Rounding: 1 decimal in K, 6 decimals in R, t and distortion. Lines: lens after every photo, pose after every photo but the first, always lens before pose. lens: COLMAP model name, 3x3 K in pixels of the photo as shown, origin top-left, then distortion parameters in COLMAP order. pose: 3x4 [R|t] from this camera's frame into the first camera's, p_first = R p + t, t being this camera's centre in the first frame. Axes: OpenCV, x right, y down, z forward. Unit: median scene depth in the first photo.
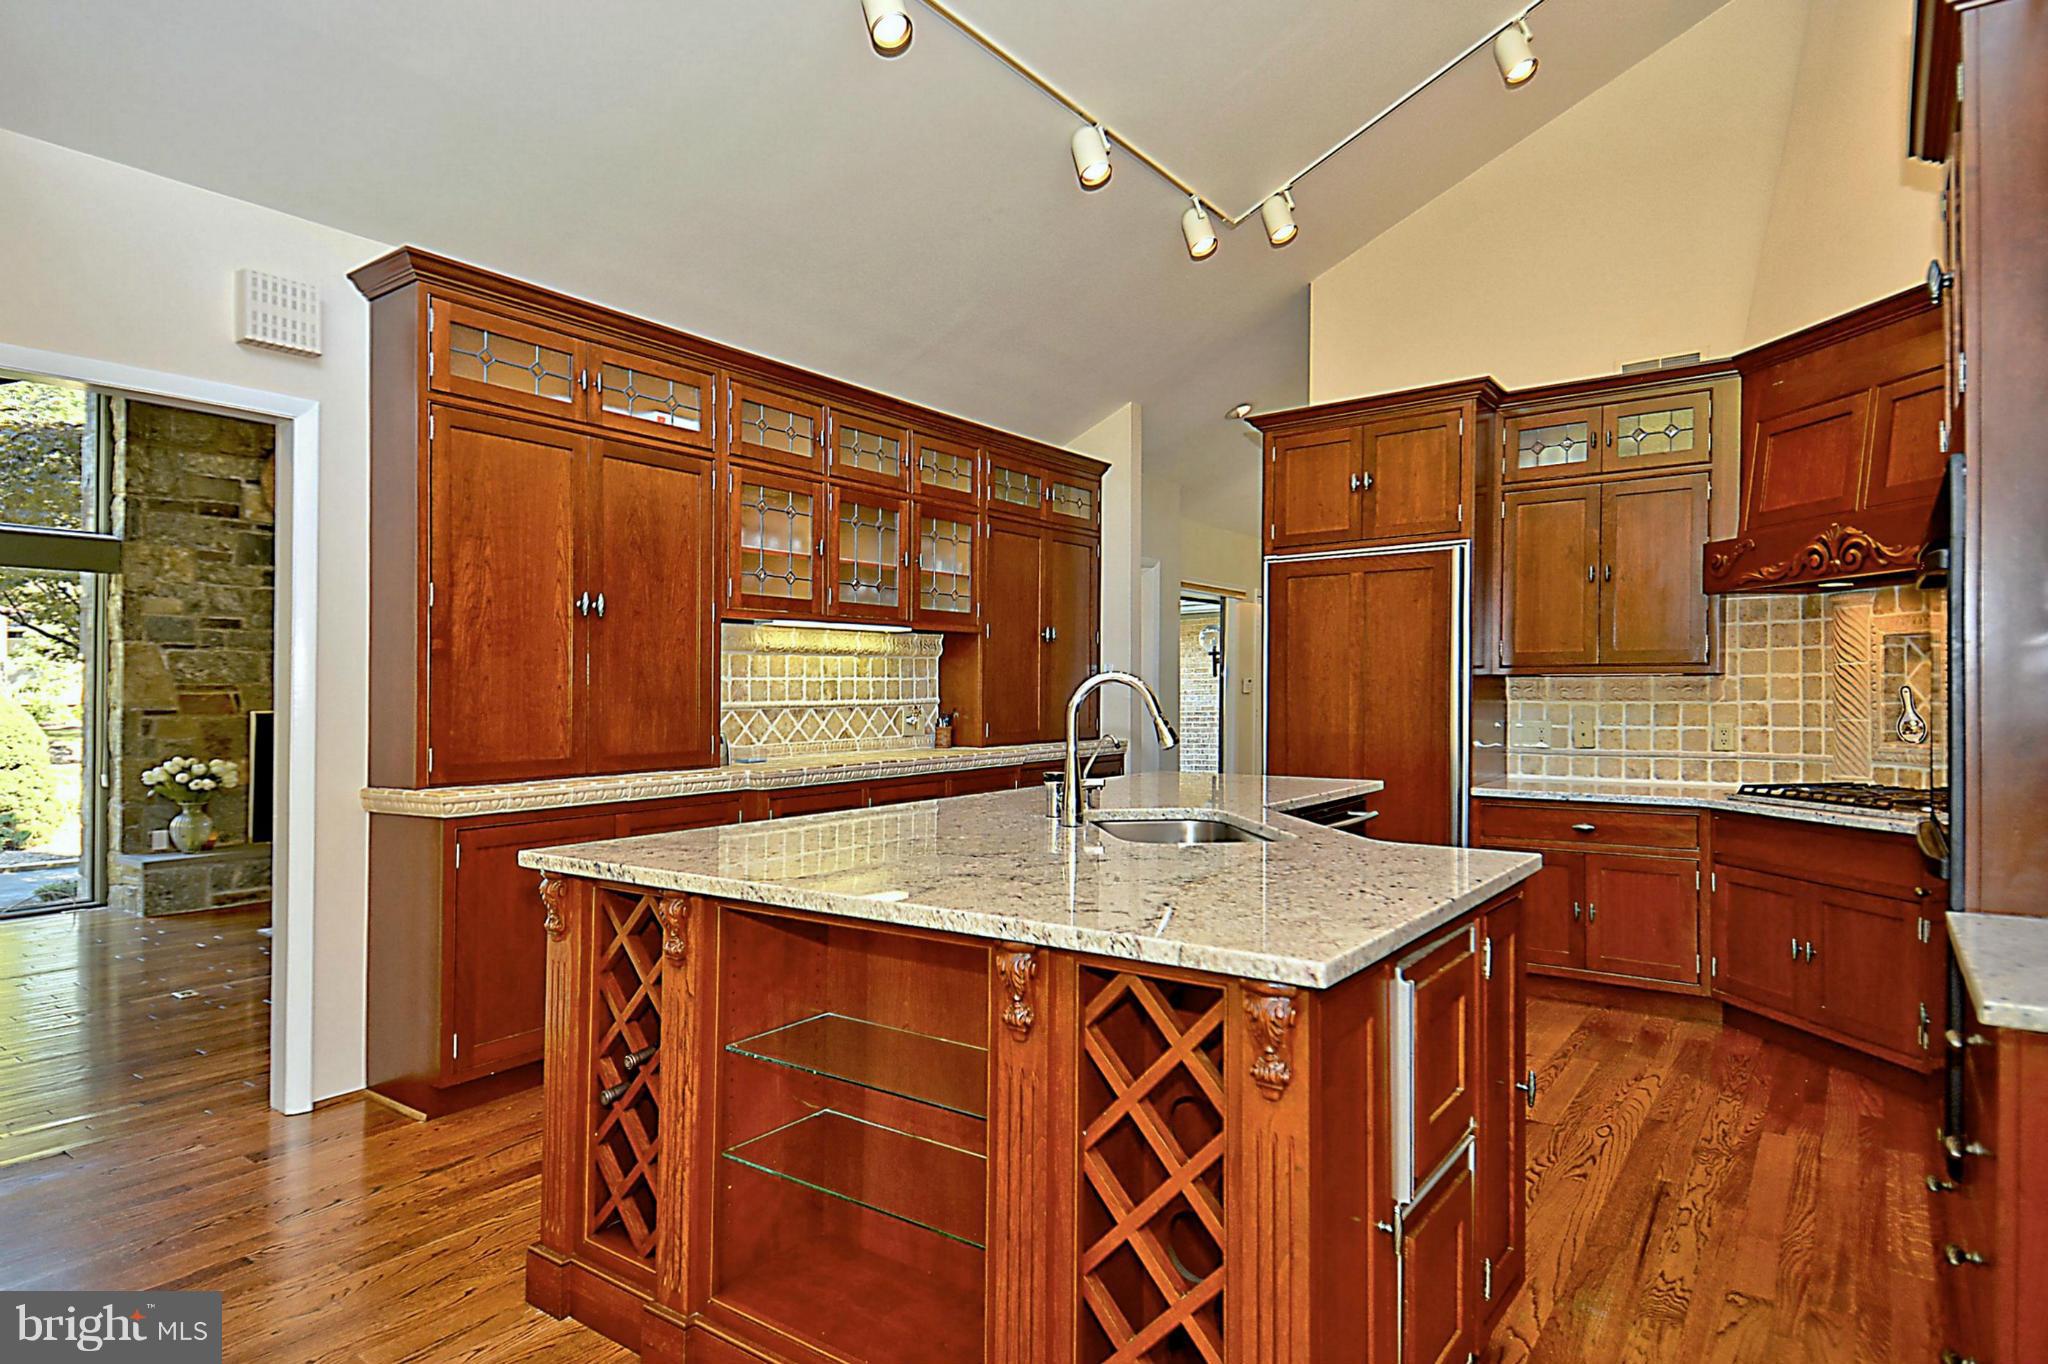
lens RADIAL K [[1136.5, 0, 1024.0], [0, 1136.5, 682.0], [0, 0, 1]] dist [0.004046, 0.000644]
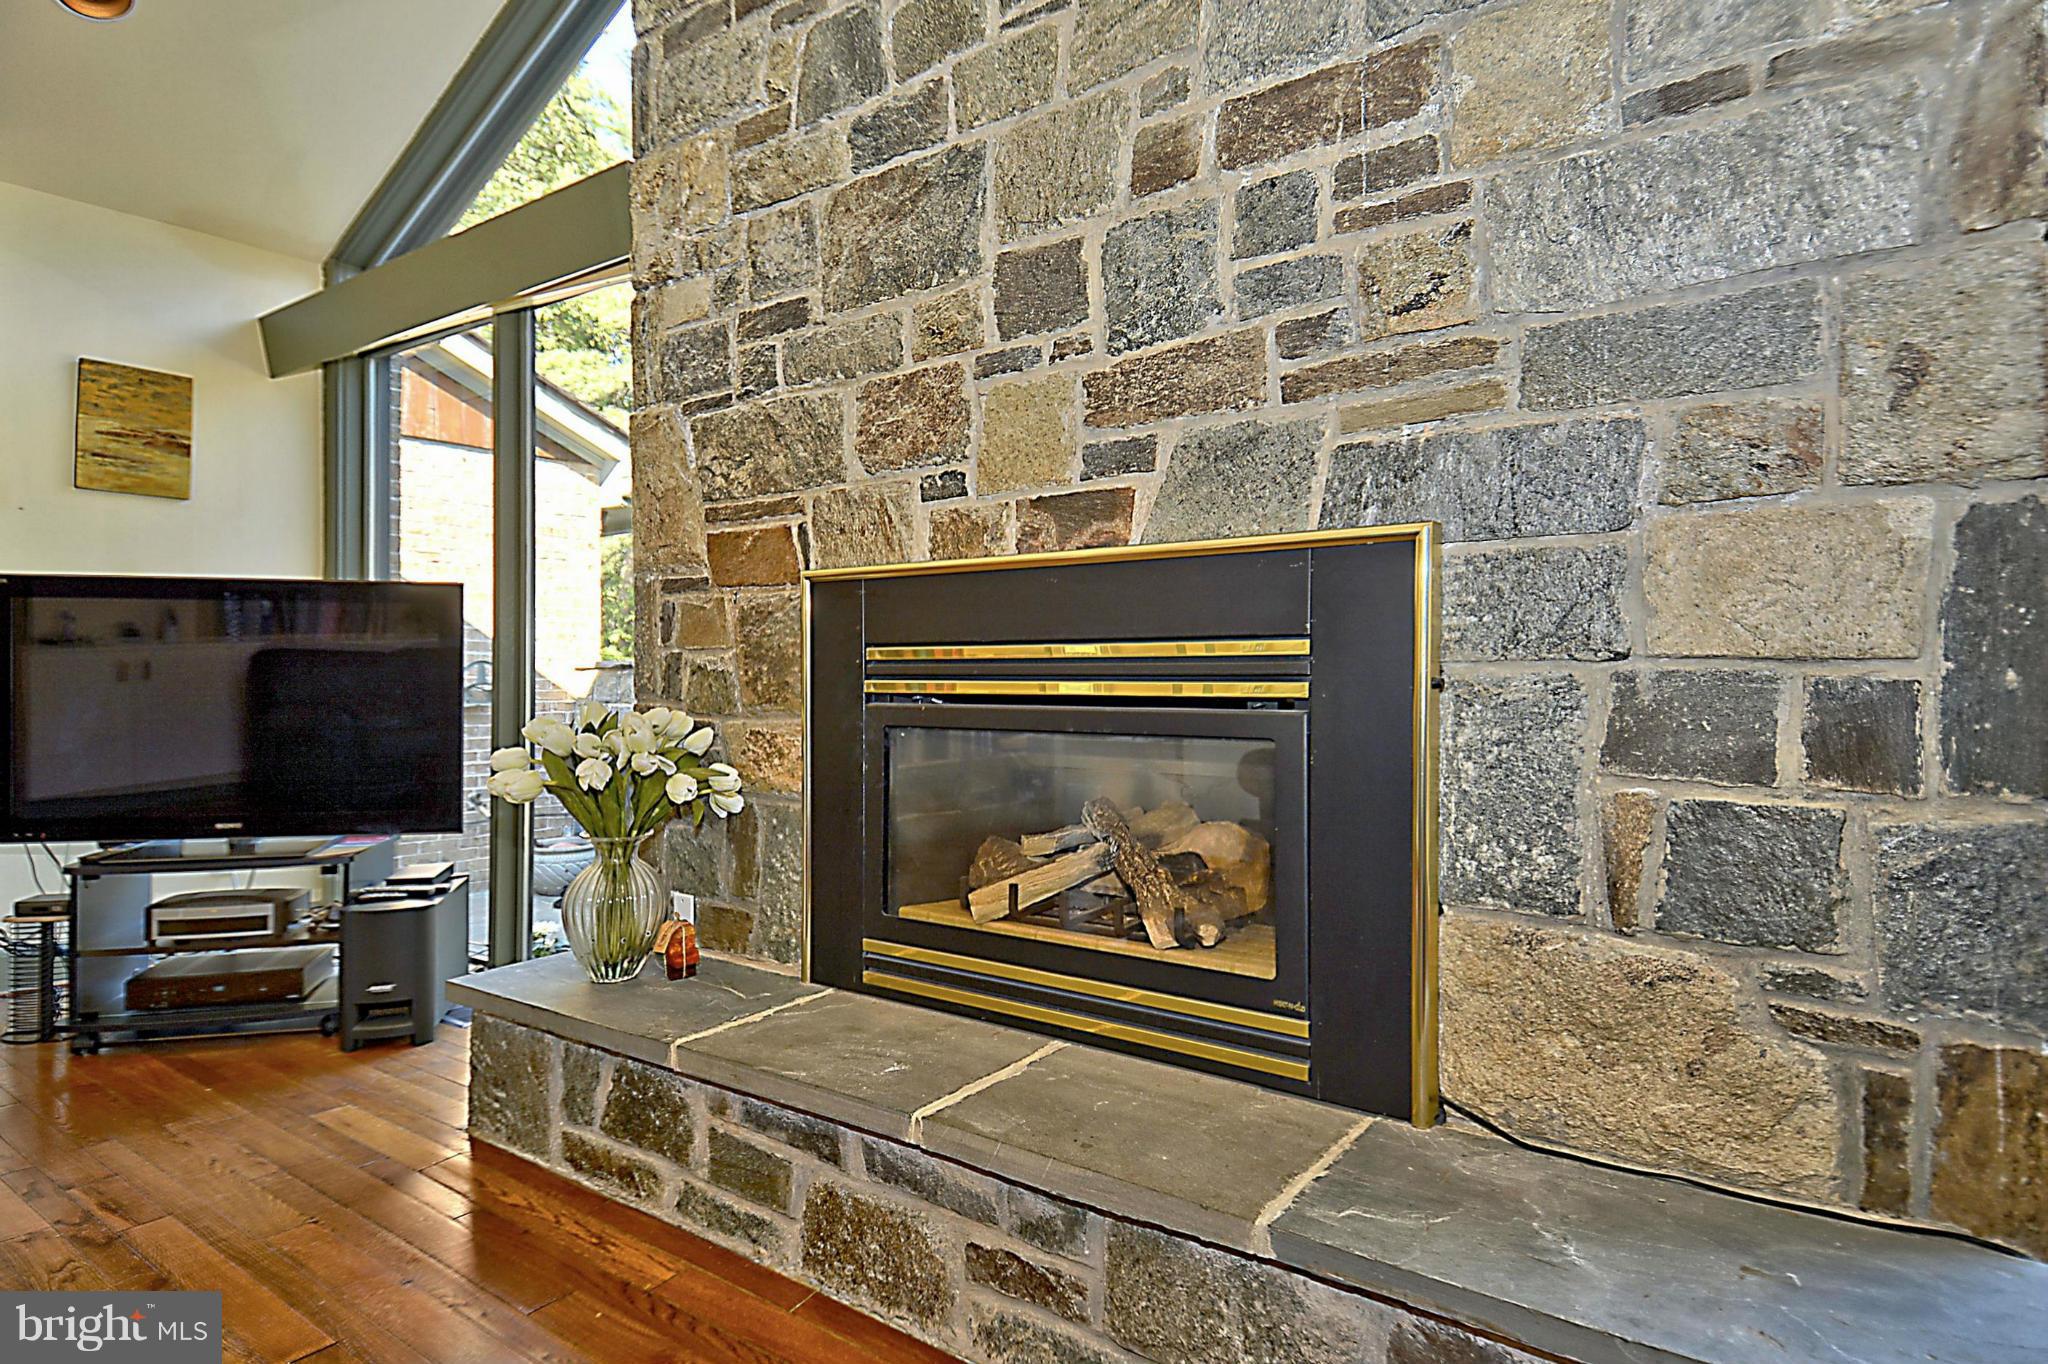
lens RADIAL K [[1119.8, 0, 1027.2], [0, 1119.8, 668.0], [0, 0, 1]] dist [0.072564, -0.054517]
pose [[0.017600, 0.000110, -0.999845, -0.374279], [0.015426, 0.999881, 0.000381, 0.055838], [0.999726, -0.015430, 0.017596, 1.099719]]
